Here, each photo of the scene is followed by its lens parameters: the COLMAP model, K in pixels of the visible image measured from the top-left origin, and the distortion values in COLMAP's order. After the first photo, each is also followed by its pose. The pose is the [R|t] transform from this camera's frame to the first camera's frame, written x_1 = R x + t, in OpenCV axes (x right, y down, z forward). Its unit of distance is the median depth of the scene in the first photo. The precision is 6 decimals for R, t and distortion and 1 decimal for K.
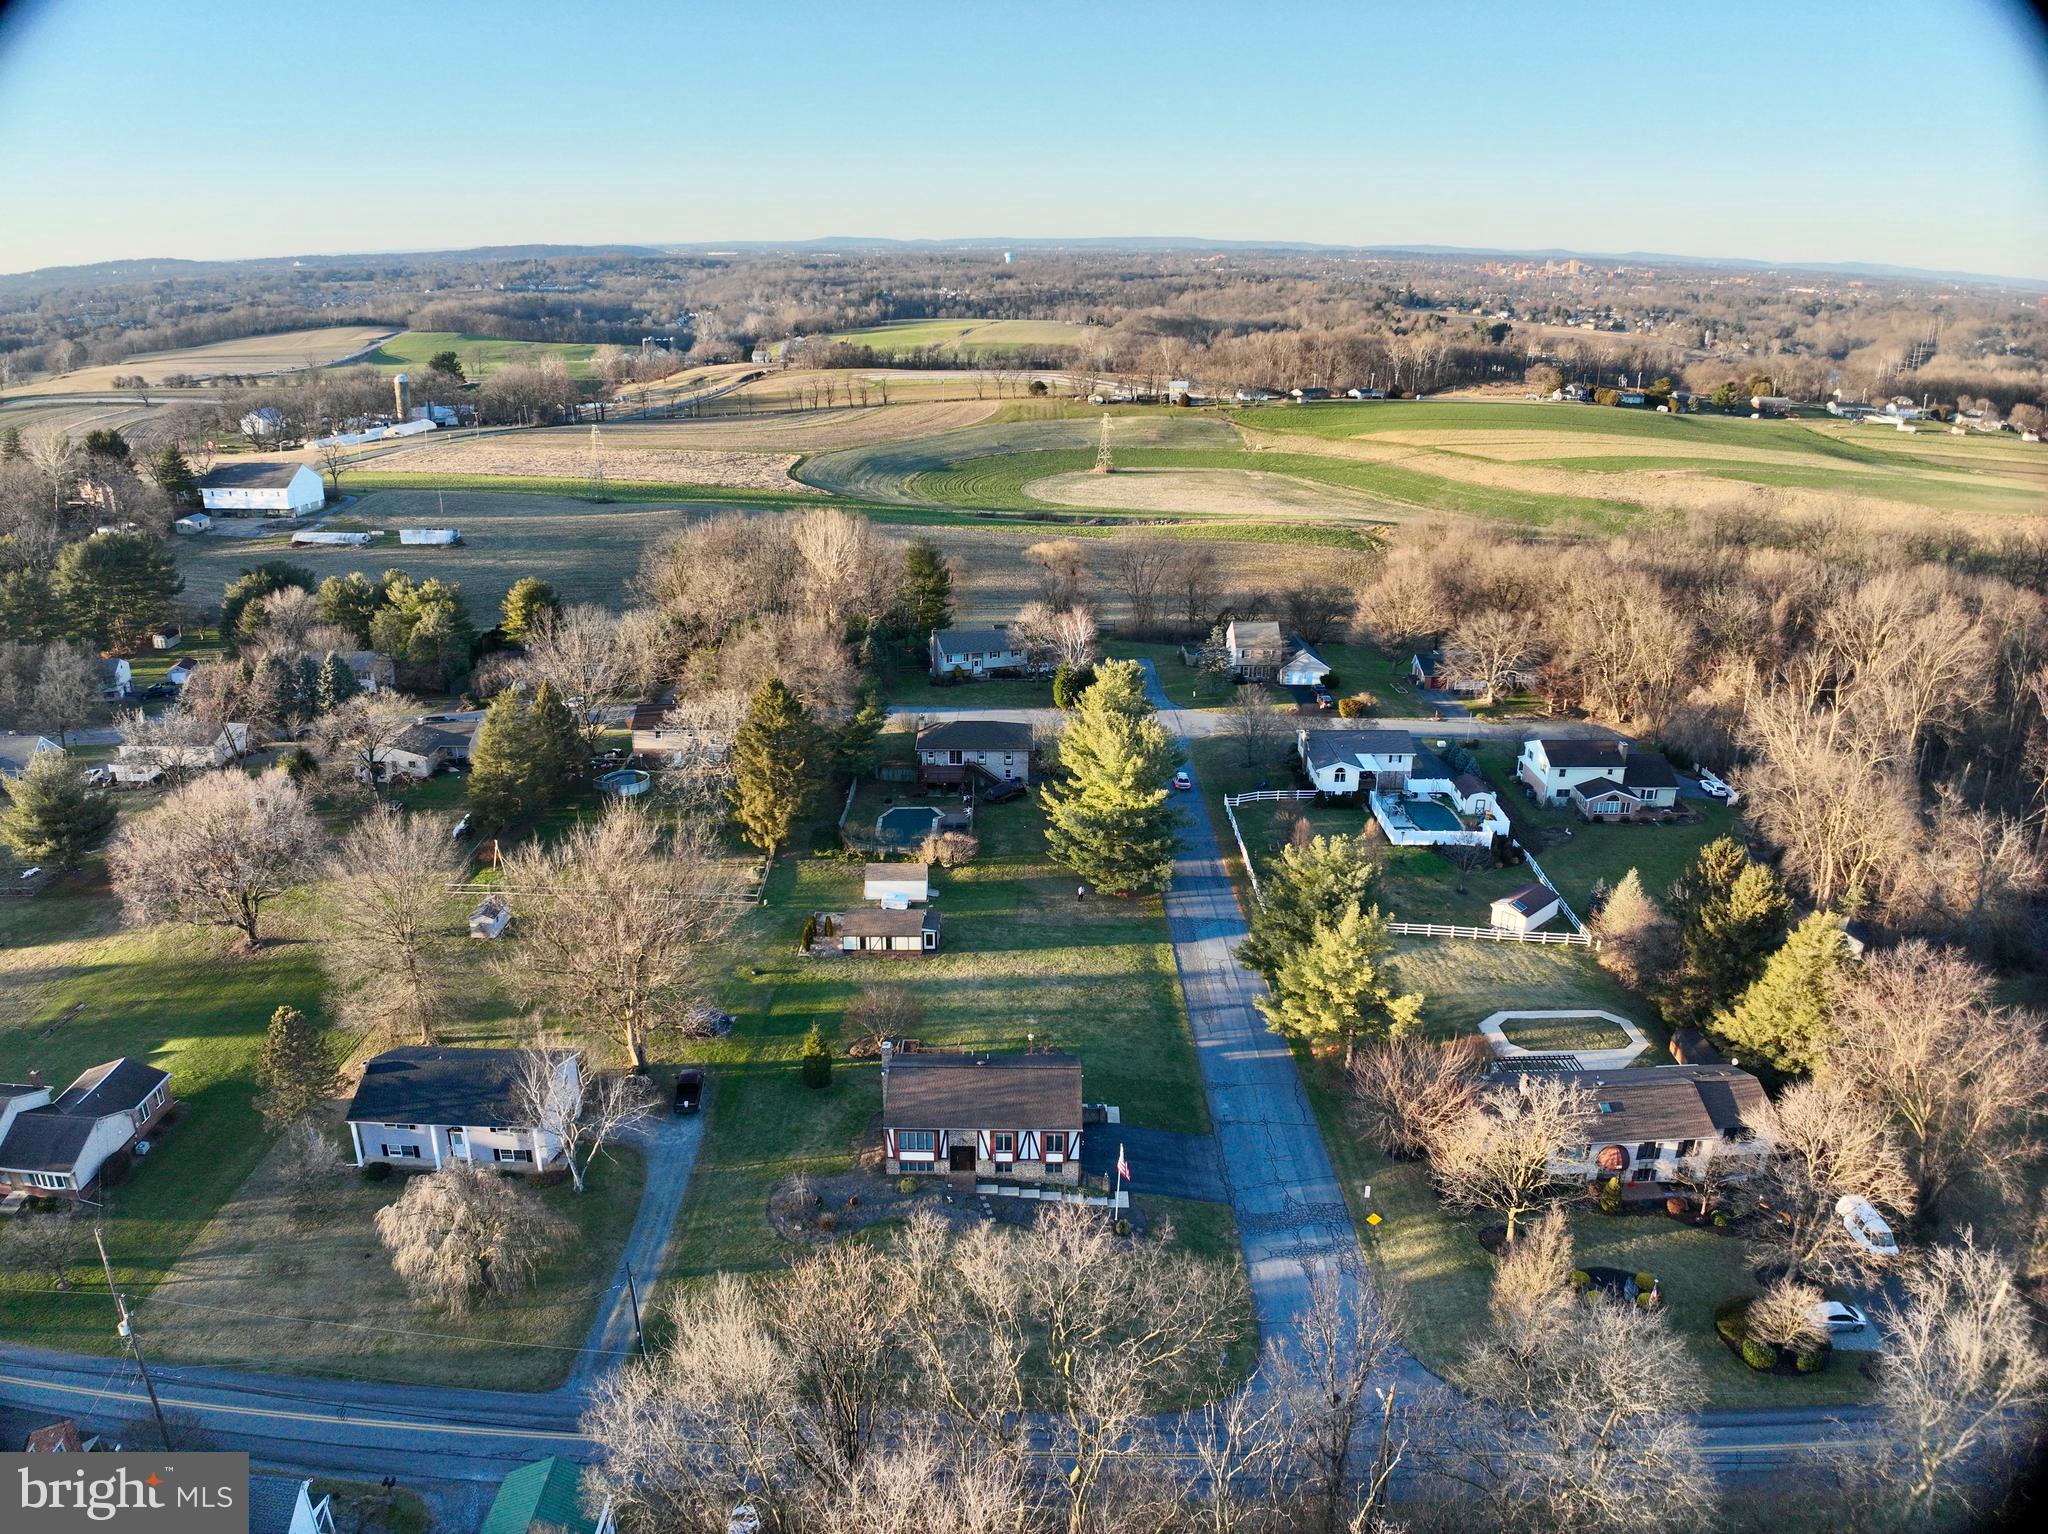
lens RADIAL K [[1439.9, 0, 1020.1], [0, 1439.9, 759.3], [0, 0, 1]] dist [-0.103114, -0.016866]
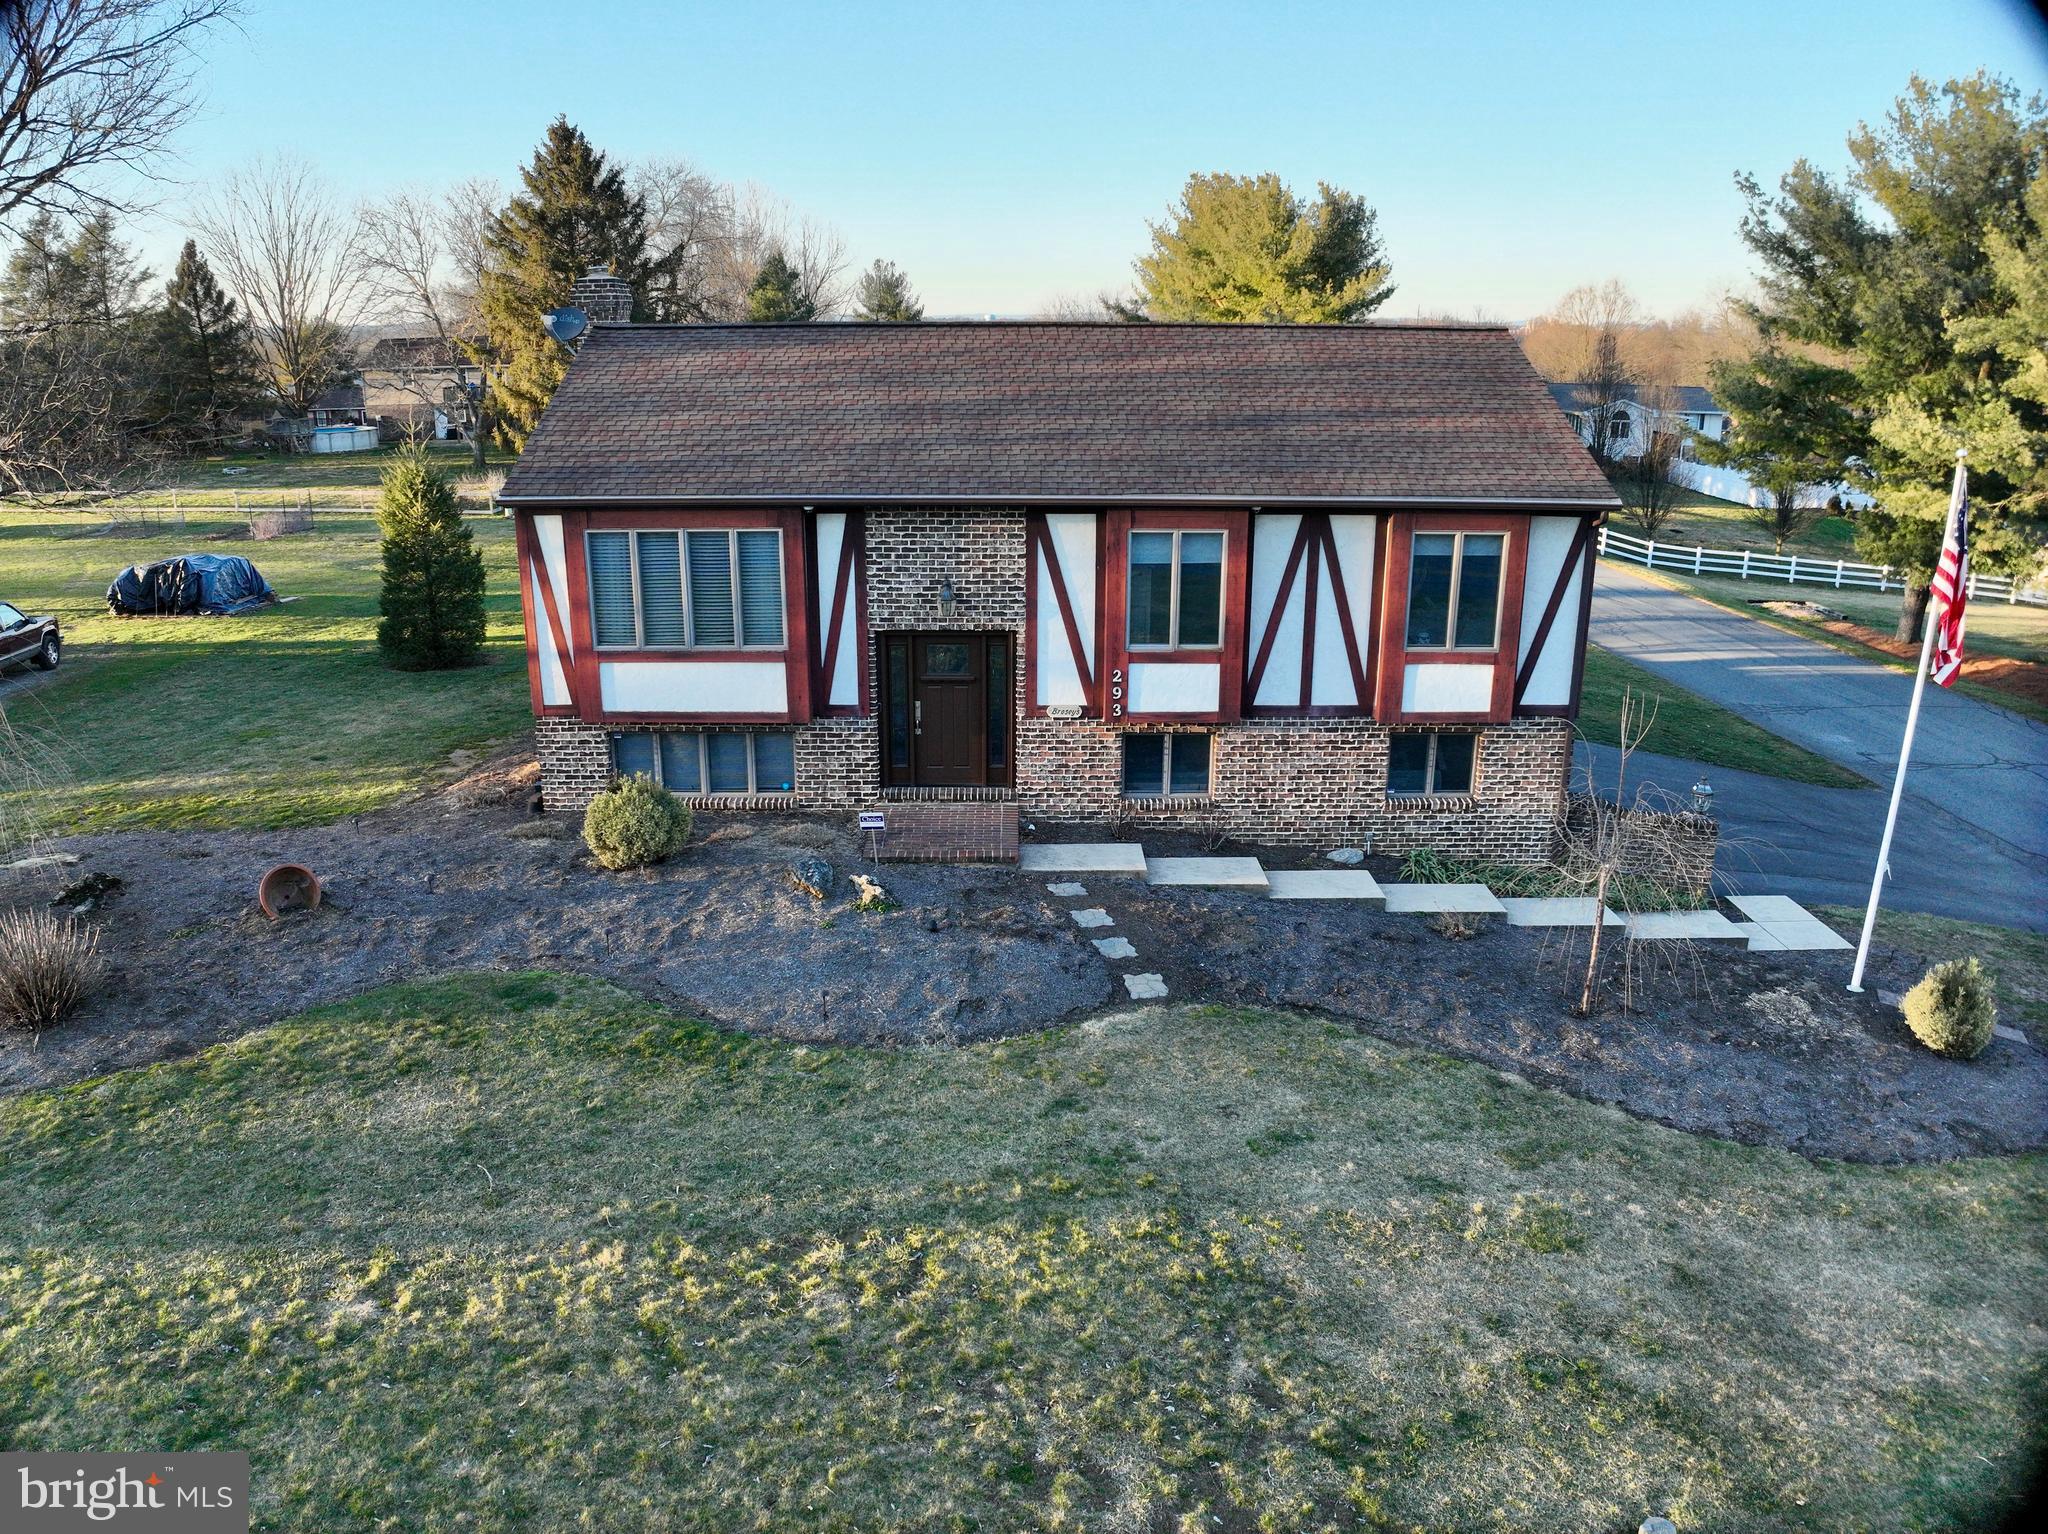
lens RADIAL K [[1439.9, 0, 1013.5], [0, 1439.9, 760.5], [0, 0, 1]] dist [-0.103114, -0.016866]
pose [[0.999938, -0.007444, 0.008249, -0.032966], [0.007846, 0.998732, -0.049722, 0.295407], [-0.007868, 0.049783, 0.998729, 0.814078]]
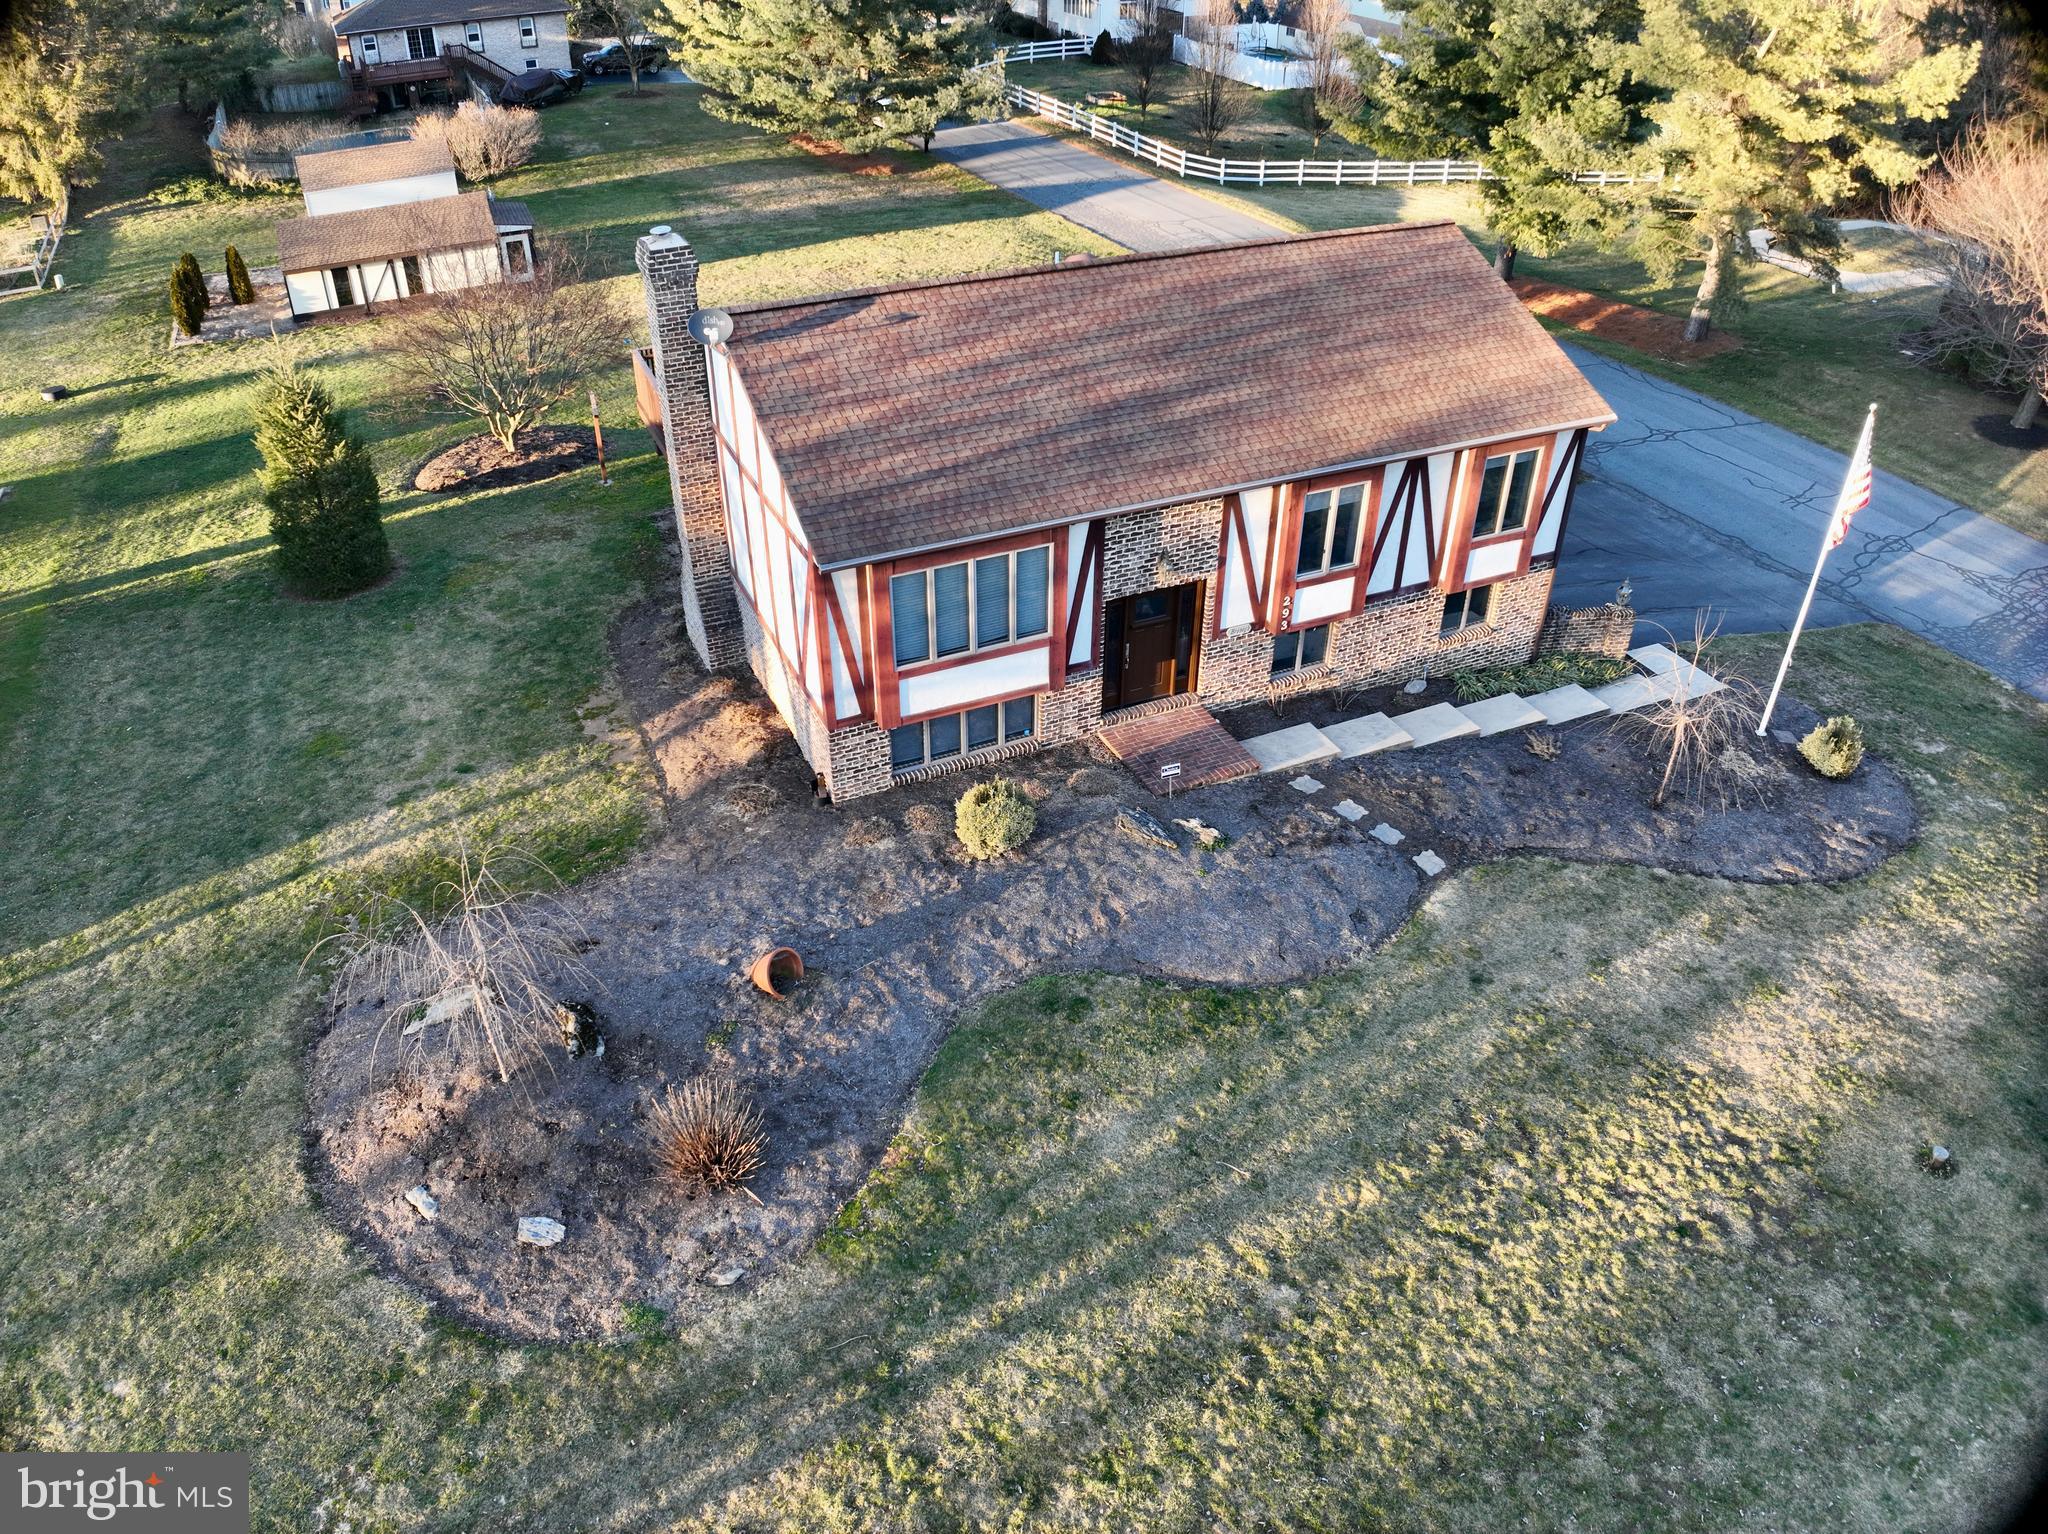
lens RADIAL K [[1439.9, 0, 1013.7], [0, 1439.9, 754.9], [0, 0, 1]] dist [-0.103114, -0.016866]
pose [[0.908800, -0.243236, 0.338998, -0.141027], [0.146820, 0.946958, 0.285856, 0.227515], [-0.390547, -0.210014, 0.896307, 0.801851]]
